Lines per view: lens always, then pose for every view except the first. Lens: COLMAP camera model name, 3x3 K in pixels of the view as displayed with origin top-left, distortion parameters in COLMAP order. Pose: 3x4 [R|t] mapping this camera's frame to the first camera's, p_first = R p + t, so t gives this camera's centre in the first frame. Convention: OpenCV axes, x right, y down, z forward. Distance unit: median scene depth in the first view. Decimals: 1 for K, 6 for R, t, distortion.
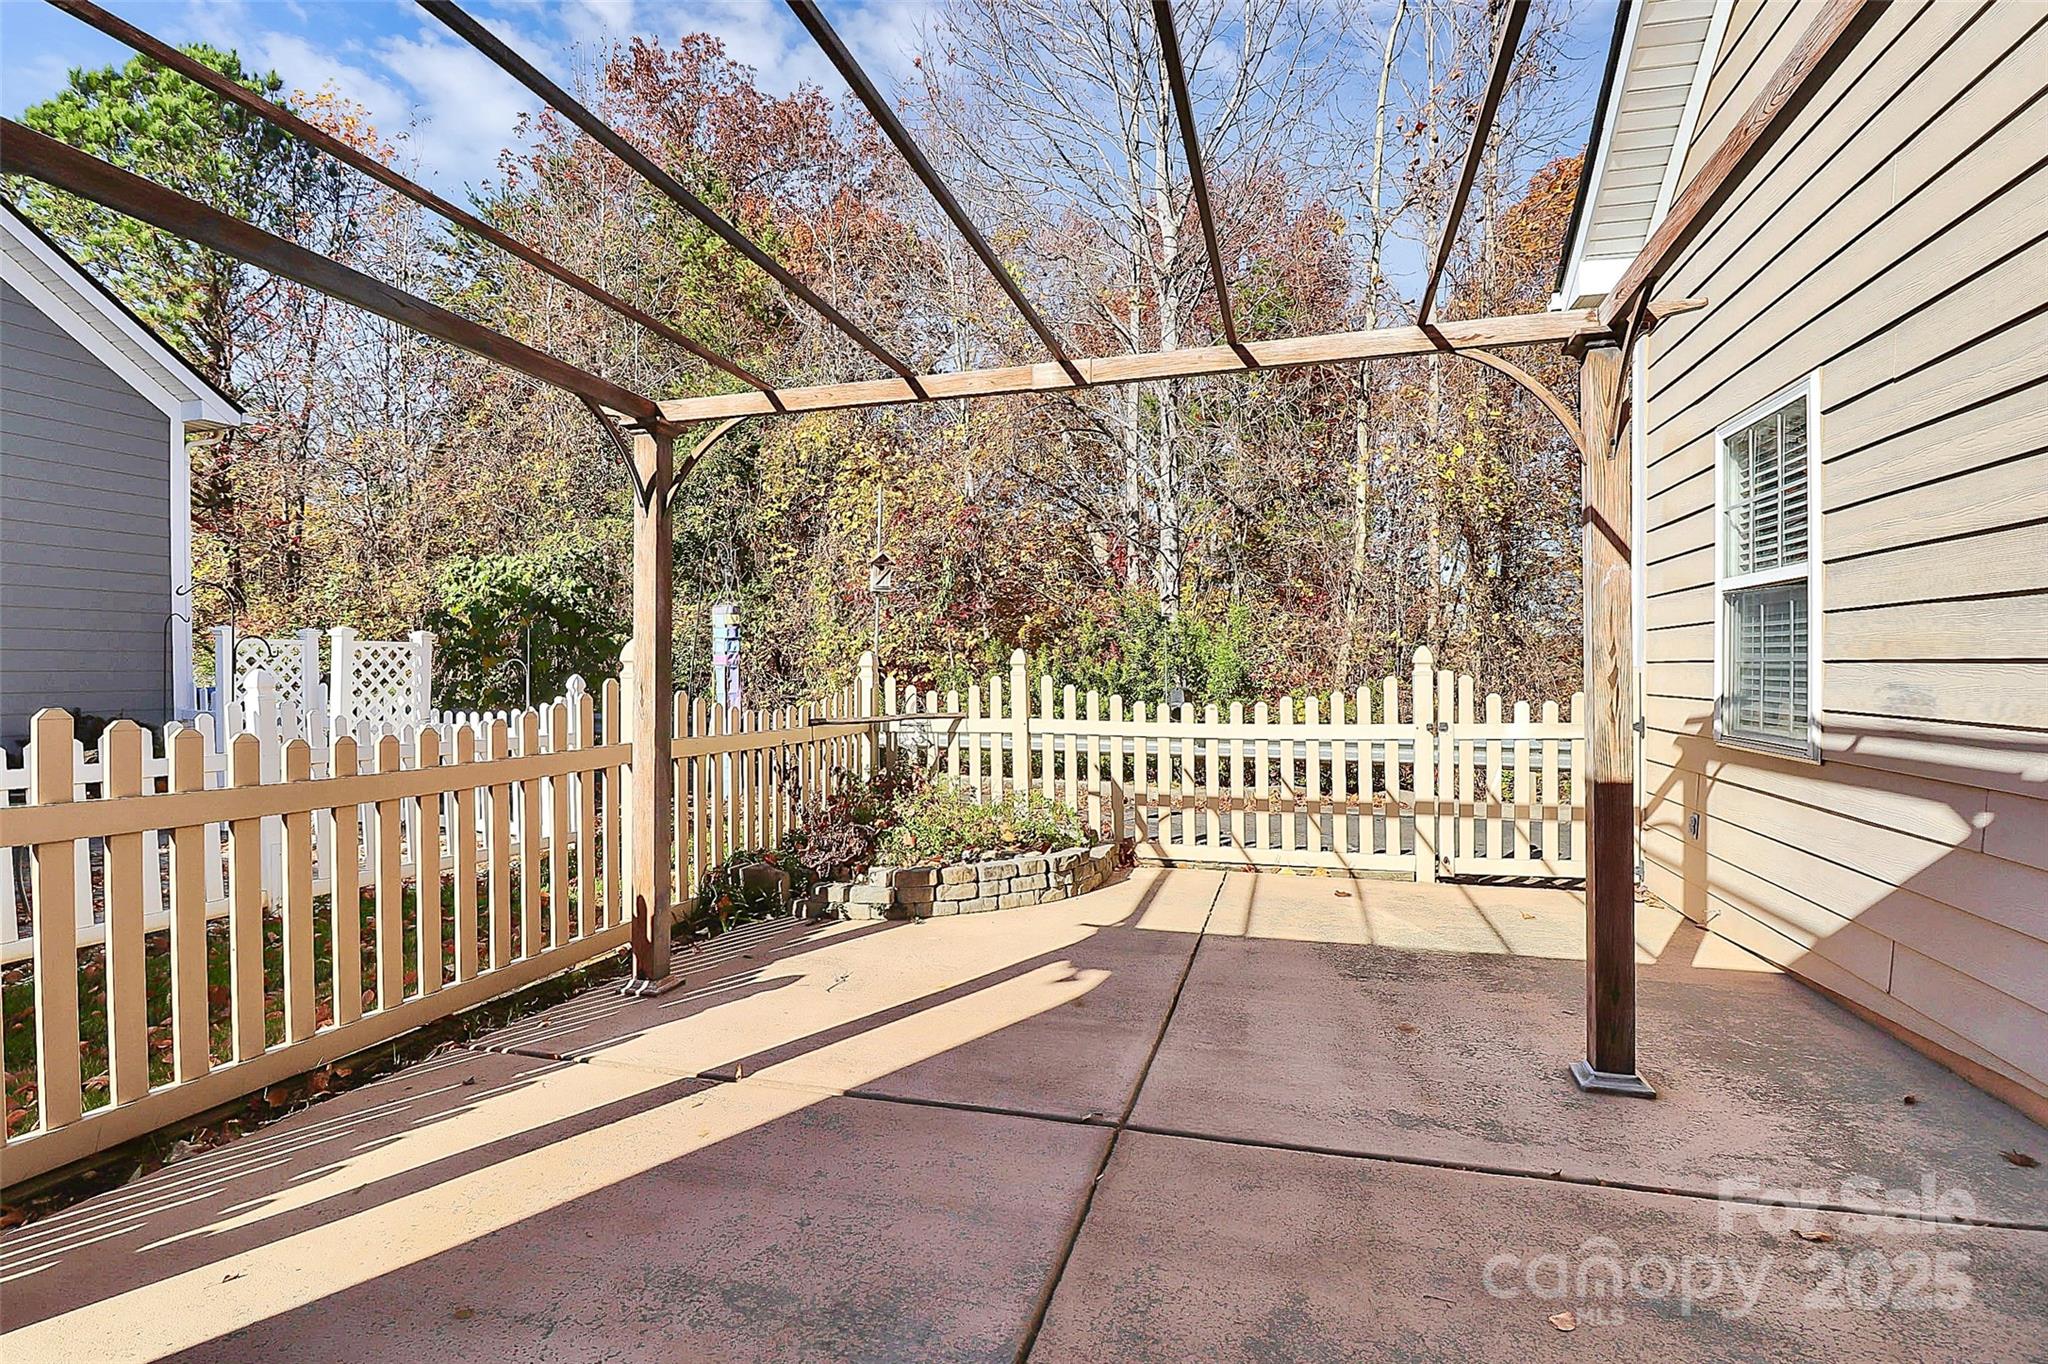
lens RADIAL K [[977.0, 0, 1027.1], [0, 977.0, 704.9], [0, 0, 1]] dist [-0.031071, -0.000677]
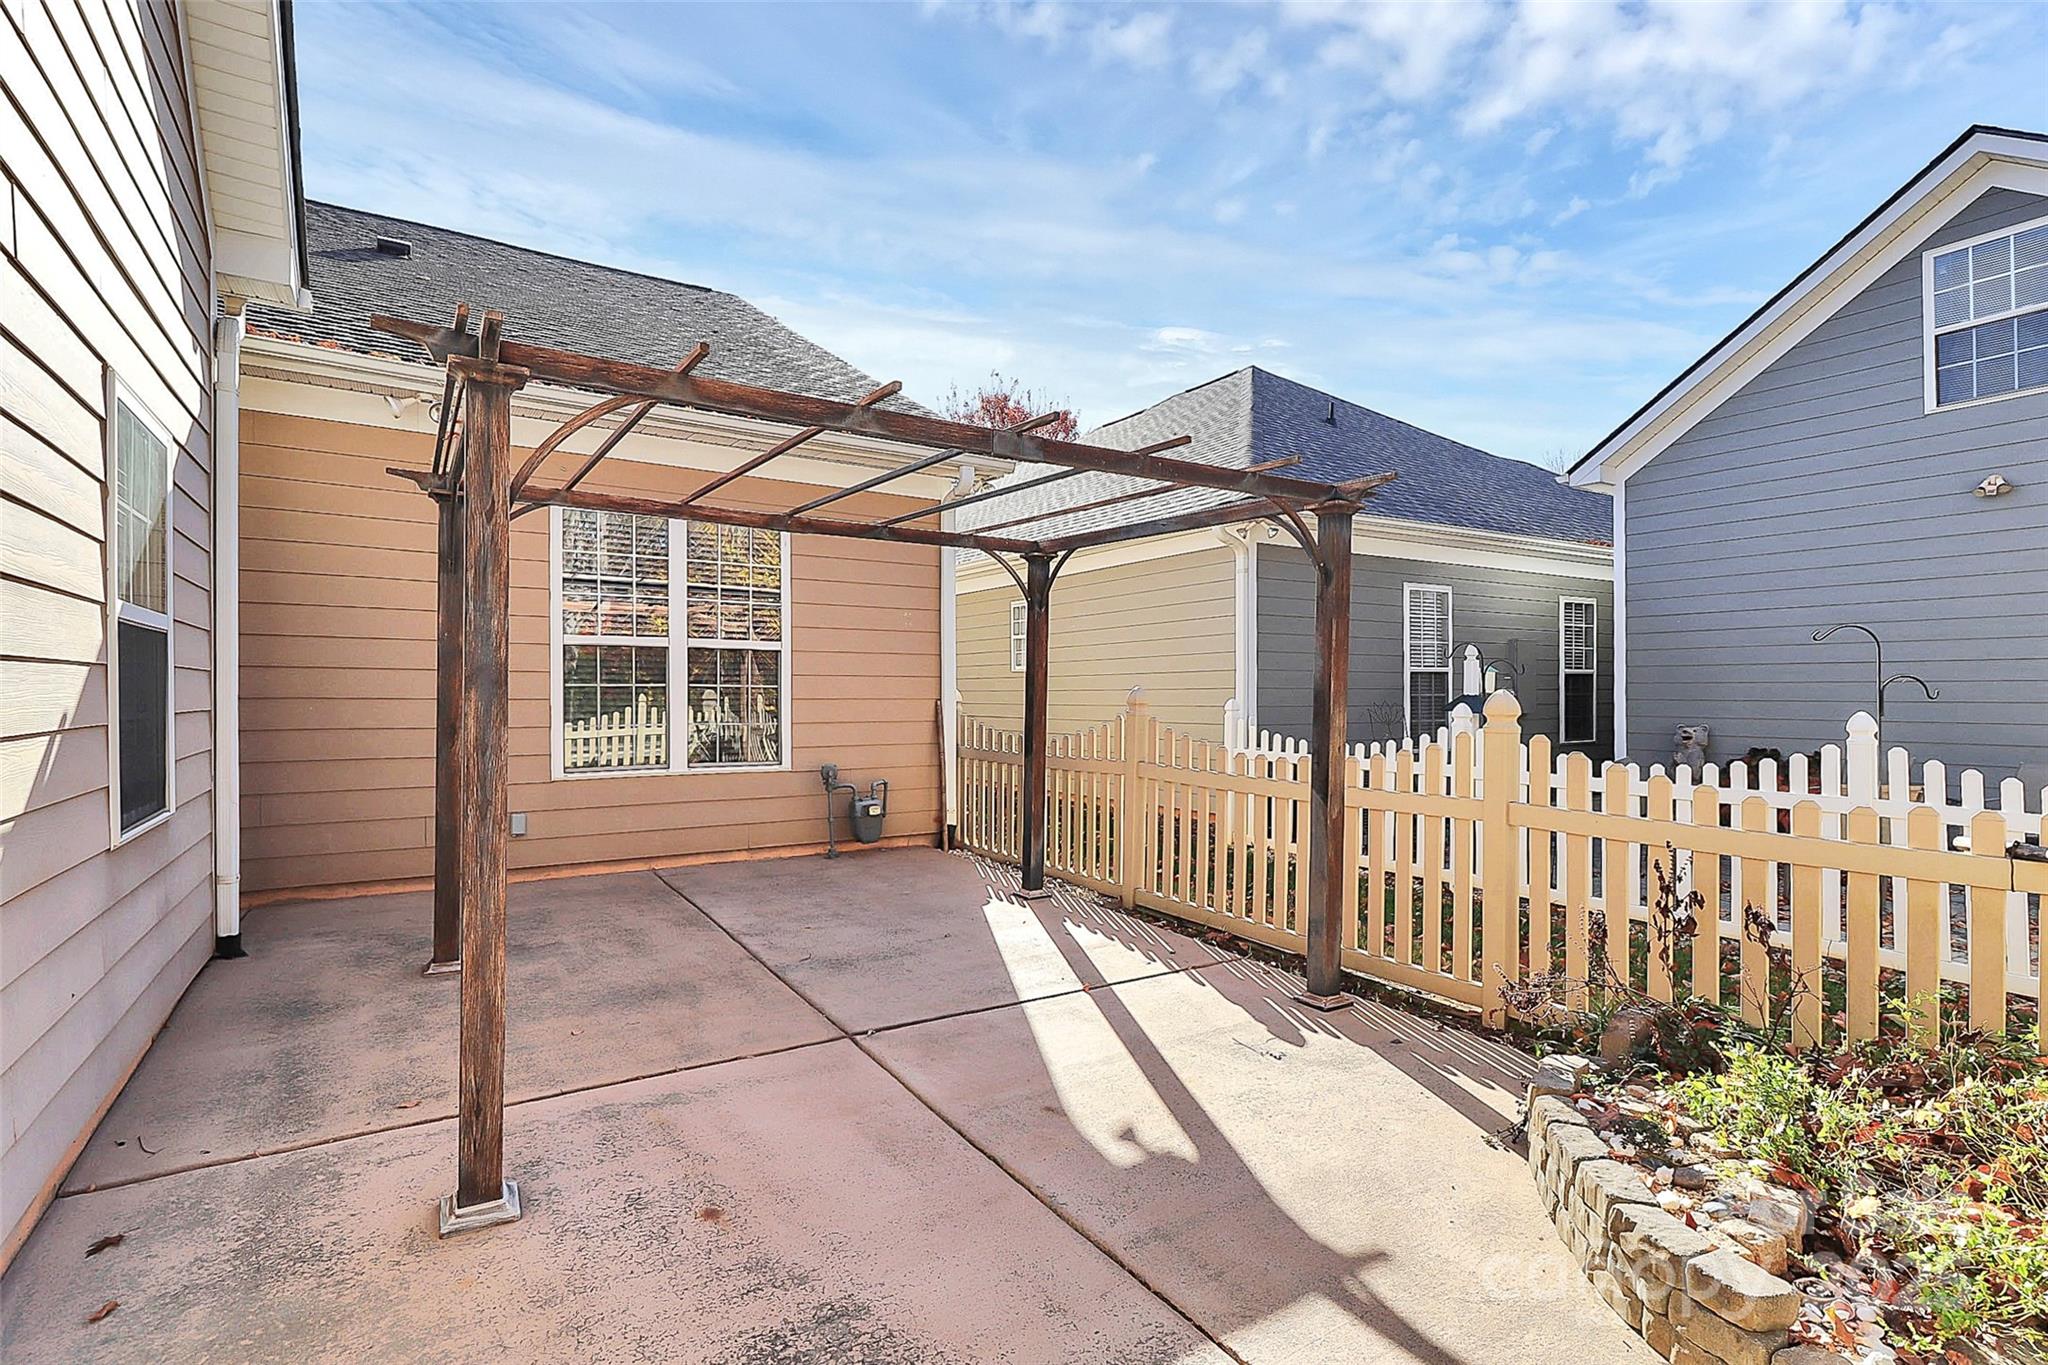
lens RADIAL K [[998.7, 0, 1024.0], [0, 998.7, 682.5], [0, 0, 1]] dist [0.024623, -0.041926]
pose [[-0.674012, 0.007712, -0.738680, 0.704838], [-0.018080, 0.999474, 0.026932, -0.109150], [0.738499, 0.031508, -0.673518, 1.481421]]
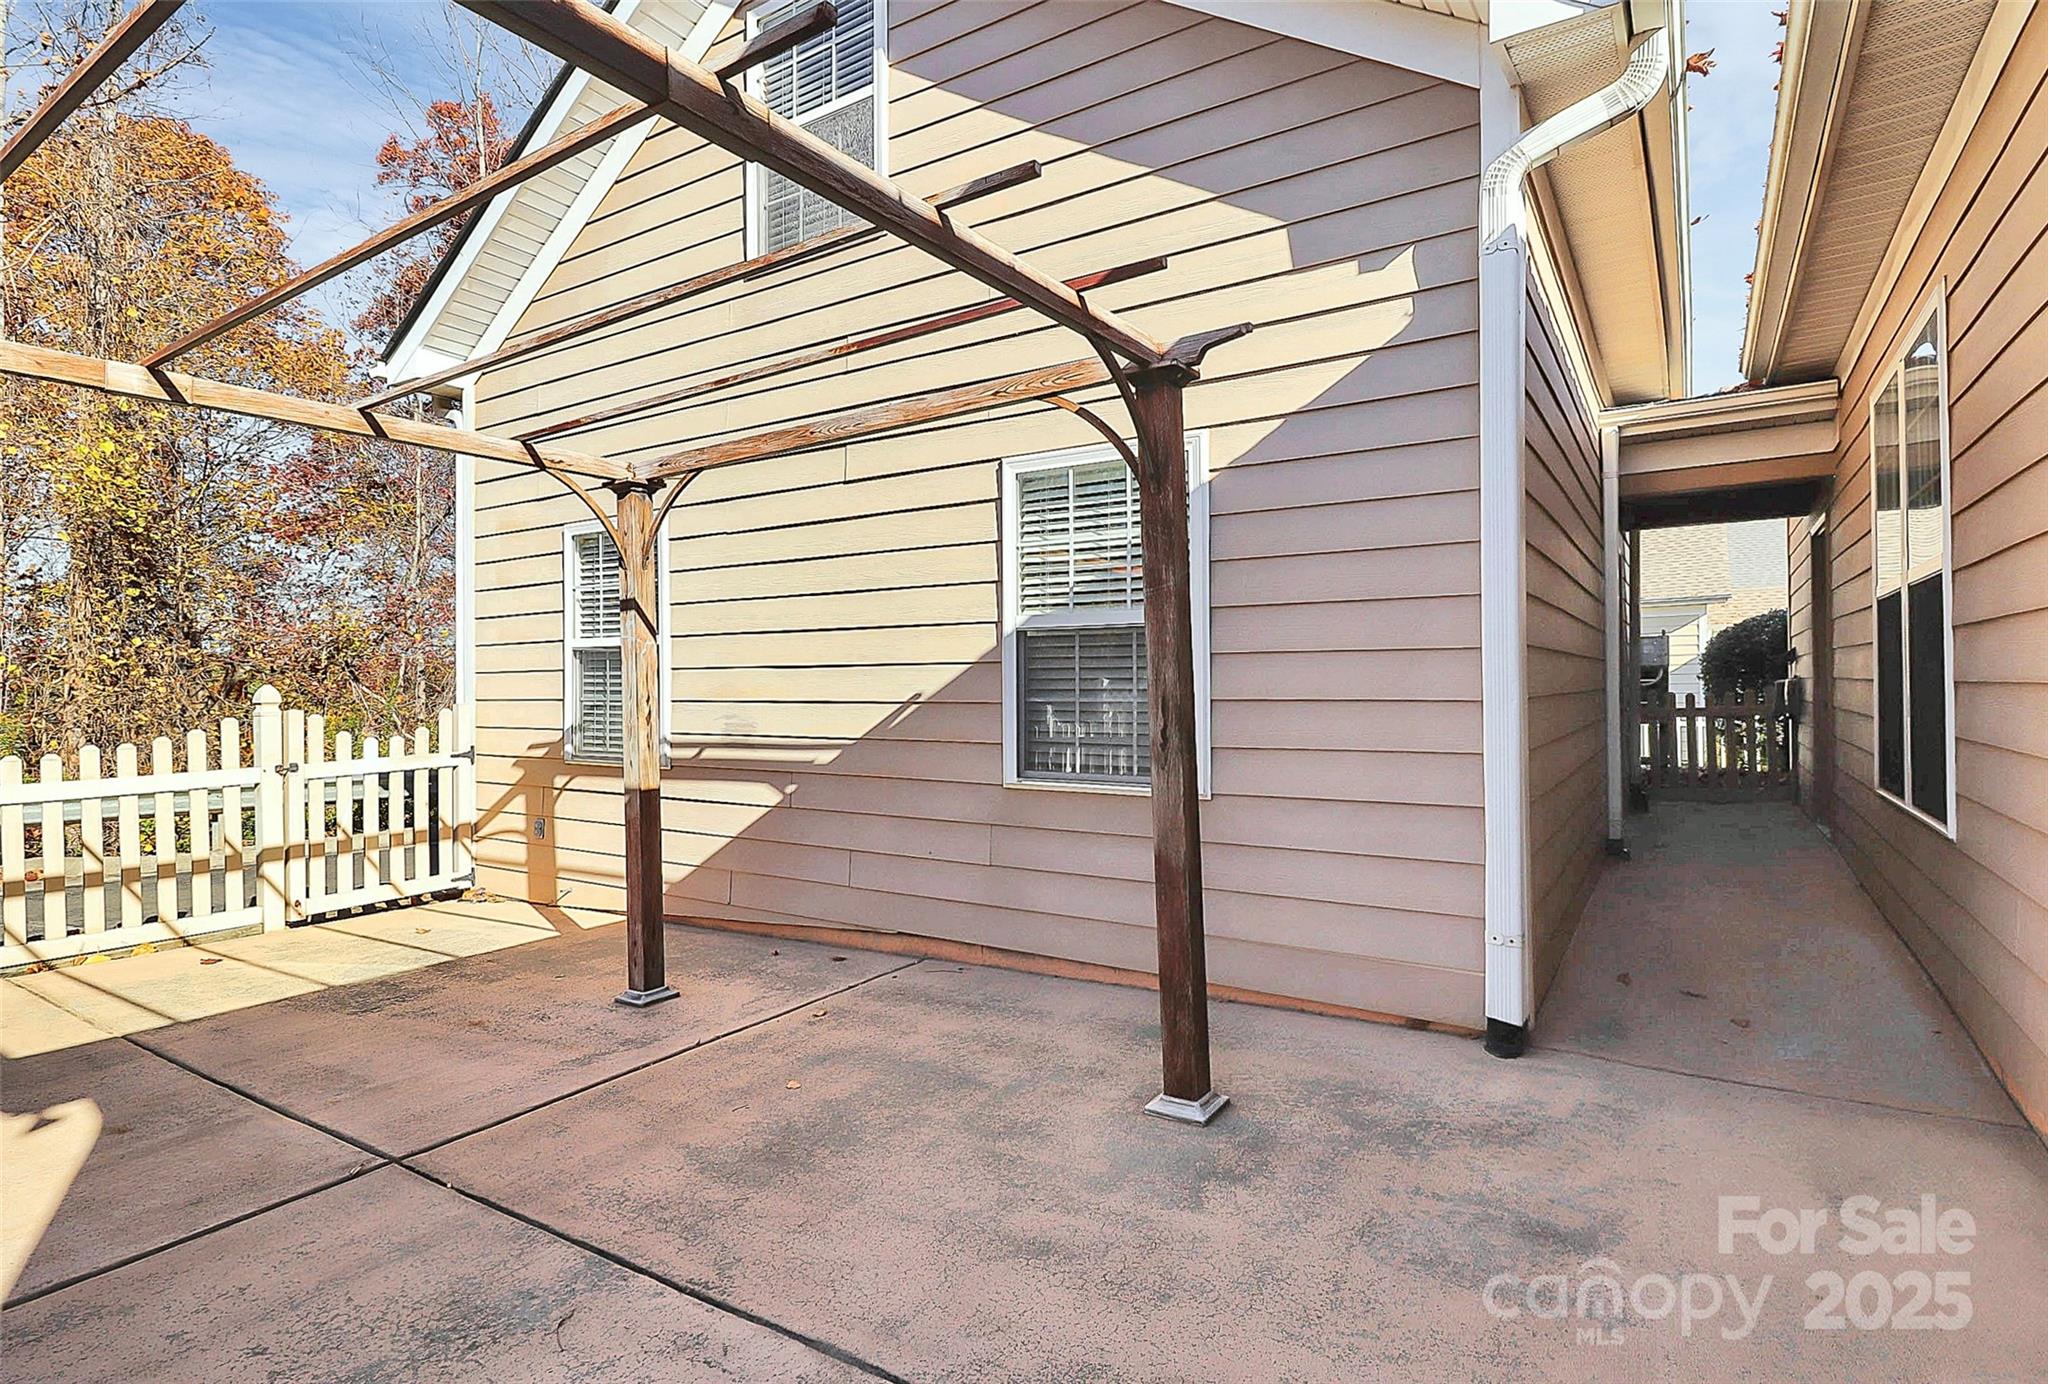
lens RADIAL K [[983.1, 0, 1024.0], [0, 983.1, 692.0], [0, 0, 1]] dist [0.001809, -0.013181]
pose [[0.276273, -0.004042, 0.961071, -0.479904], [0.042073, 0.999083, -0.007892, -0.021958], [-0.960158, 0.042616, 0.276190, 0.024794]]
